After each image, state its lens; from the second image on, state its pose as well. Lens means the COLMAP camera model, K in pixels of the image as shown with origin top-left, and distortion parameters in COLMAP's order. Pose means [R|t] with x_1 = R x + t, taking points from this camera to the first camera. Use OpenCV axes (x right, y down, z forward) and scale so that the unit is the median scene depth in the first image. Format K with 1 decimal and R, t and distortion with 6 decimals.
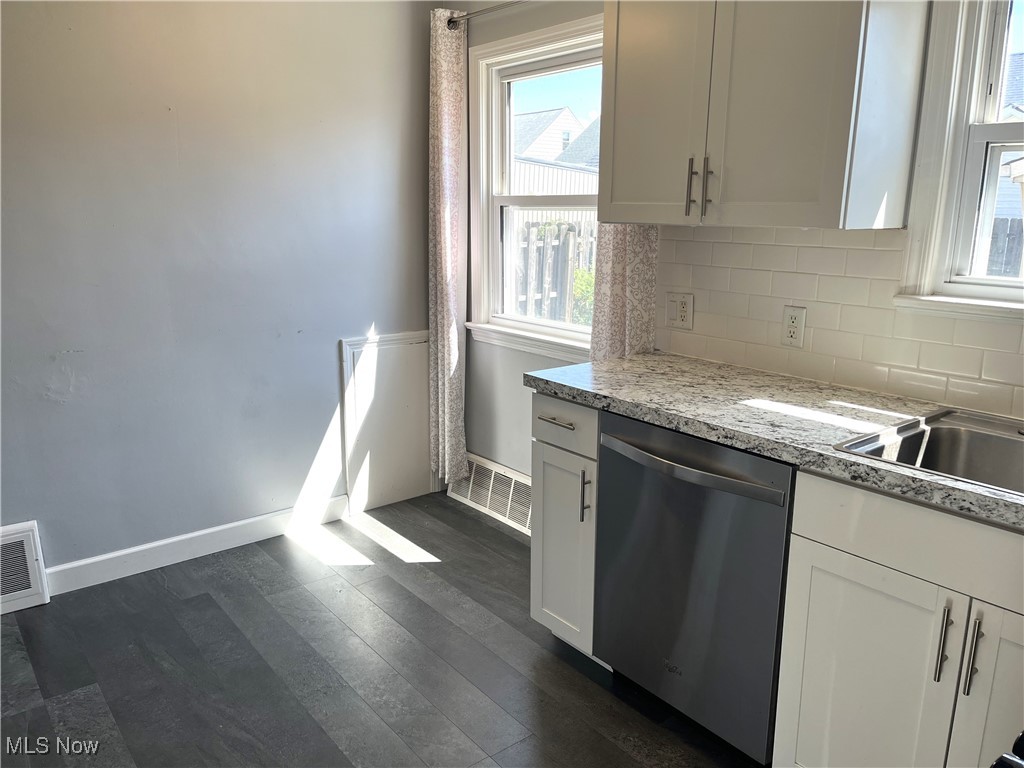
lens RADIAL K [[771.4, 0, 513.6], [0, 771.4, 381.8], [0, 0, 1]] dist [0.048444, -0.062370]
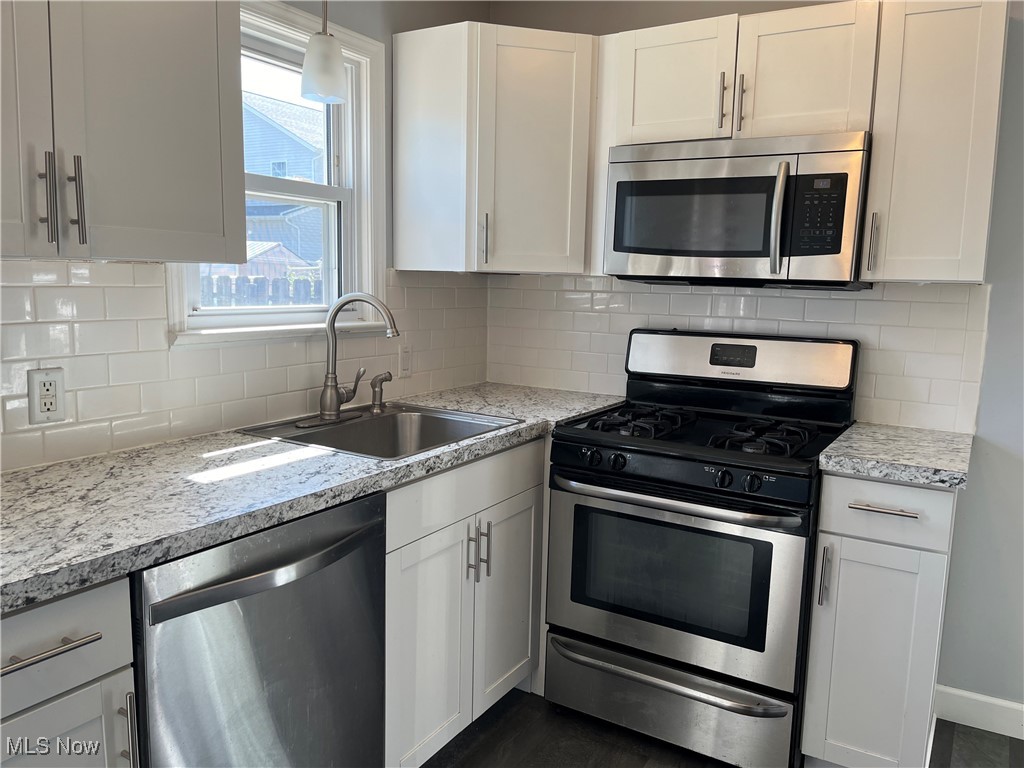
lens RADIAL K [[771.4, 0, 514.3], [0, 771.4, 381.8], [0, 0, 1]] dist [0.048444, -0.062370]
pose [[-0.346882, -0.140520, 0.927322, -0.602596], [0.179518, 0.960486, 0.212698, -0.207279], [-0.920568, 0.240252, -0.307950, 1.051819]]
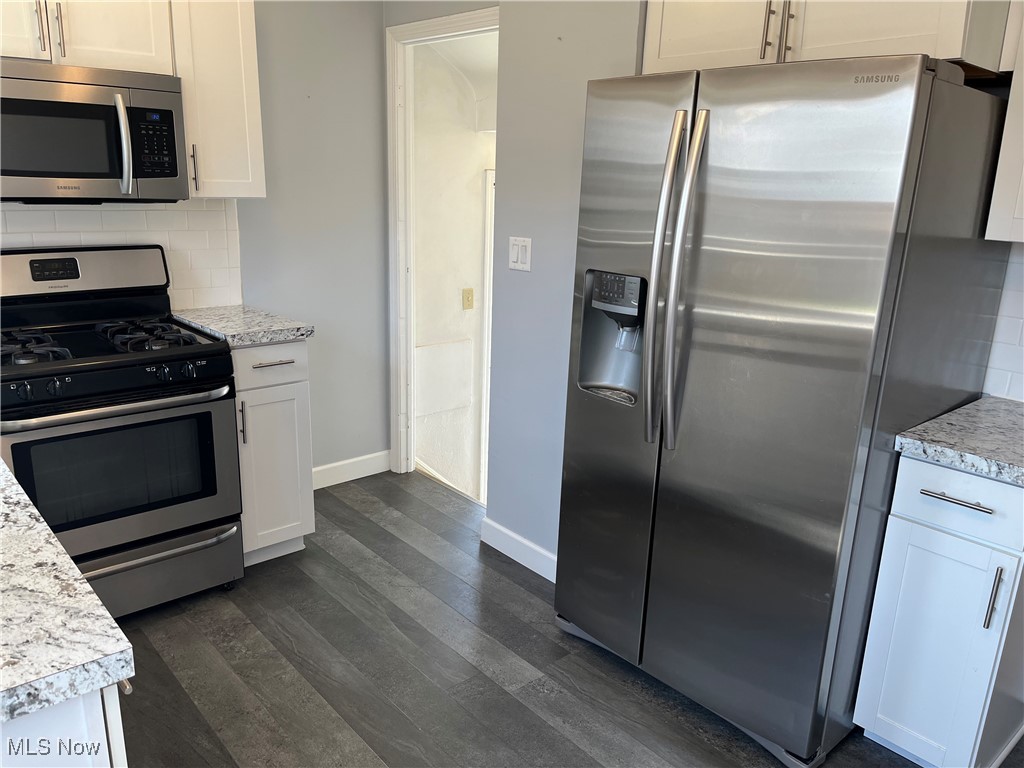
lens RADIAL K [[771.4, 0, 509.7], [0, 771.4, 388.6], [0, 0, 1]] dist [0.048444, -0.062370]
pose [[-0.997617, -0.023010, -0.065051, -0.199952], [-0.050763, 0.883300, 0.466052, -0.414711], [0.046735, 0.468243, -0.882363, 1.690201]]
